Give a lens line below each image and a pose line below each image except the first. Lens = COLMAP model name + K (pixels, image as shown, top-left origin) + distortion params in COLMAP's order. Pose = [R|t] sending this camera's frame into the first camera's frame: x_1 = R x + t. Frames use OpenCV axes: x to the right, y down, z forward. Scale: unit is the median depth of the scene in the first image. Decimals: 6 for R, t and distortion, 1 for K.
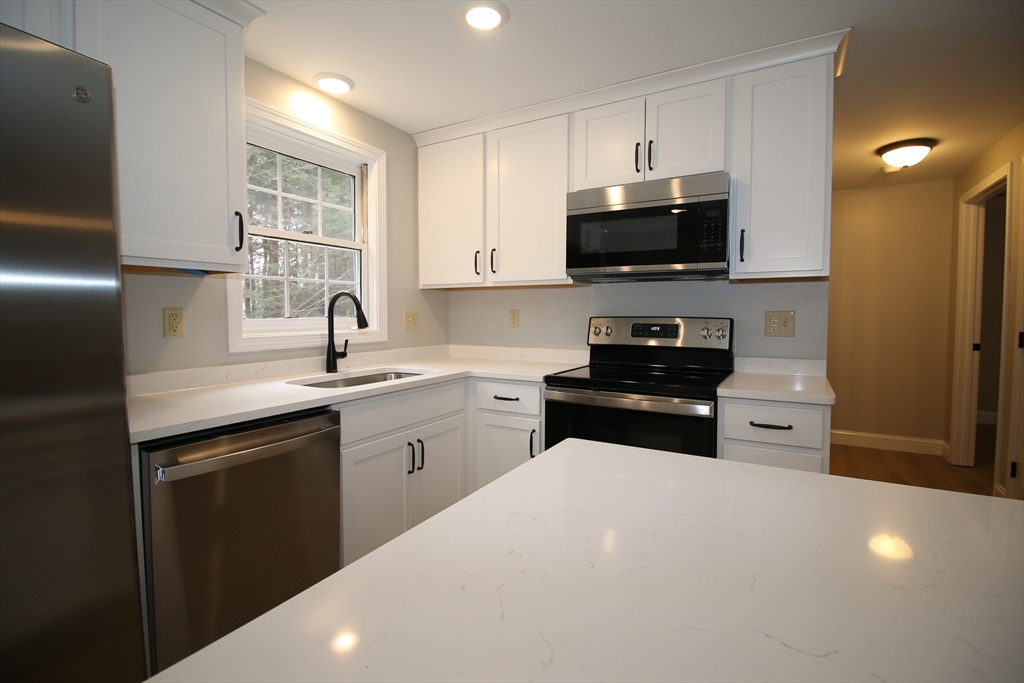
lens RADIAL K [[477.0, 0, 510.9], [0, 477.0, 335.8], [0, 0, 1]] dist [0.000048, -0.000460]
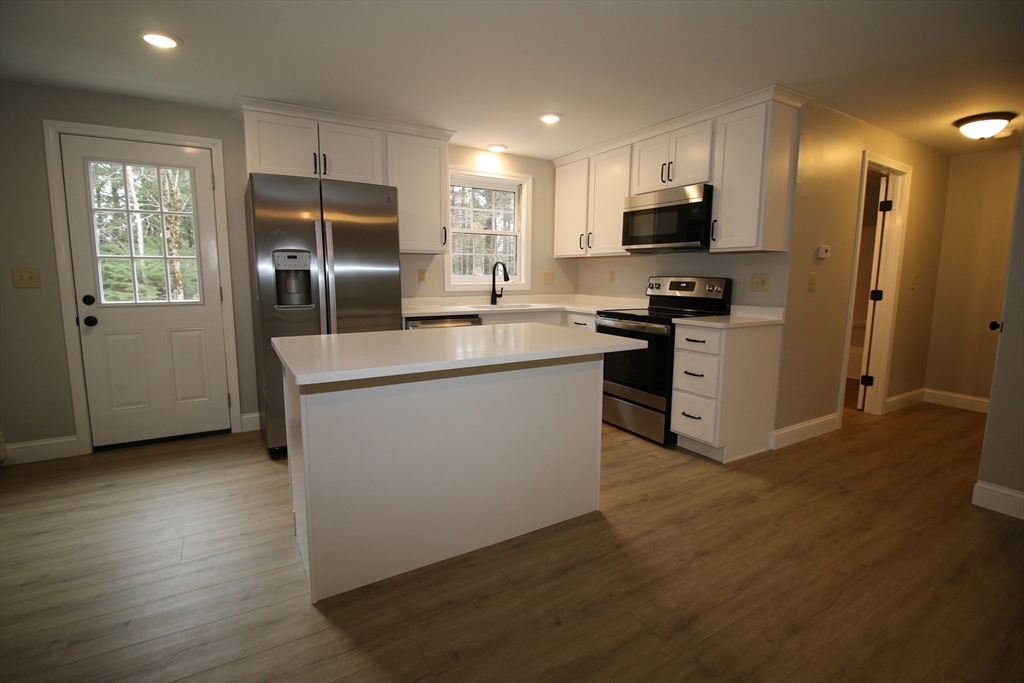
lens RADIAL K [[477.0, 0, 517.1], [0, 477.0, 338.6], [0, 0, 1]] dist [0.000048, -0.000460]
pose [[0.880660, 0.071565, -0.468312, 0.570864], [-0.031527, 0.995186, 0.092792, 0.031328], [0.472698, -0.066953, 0.878677, -0.588228]]
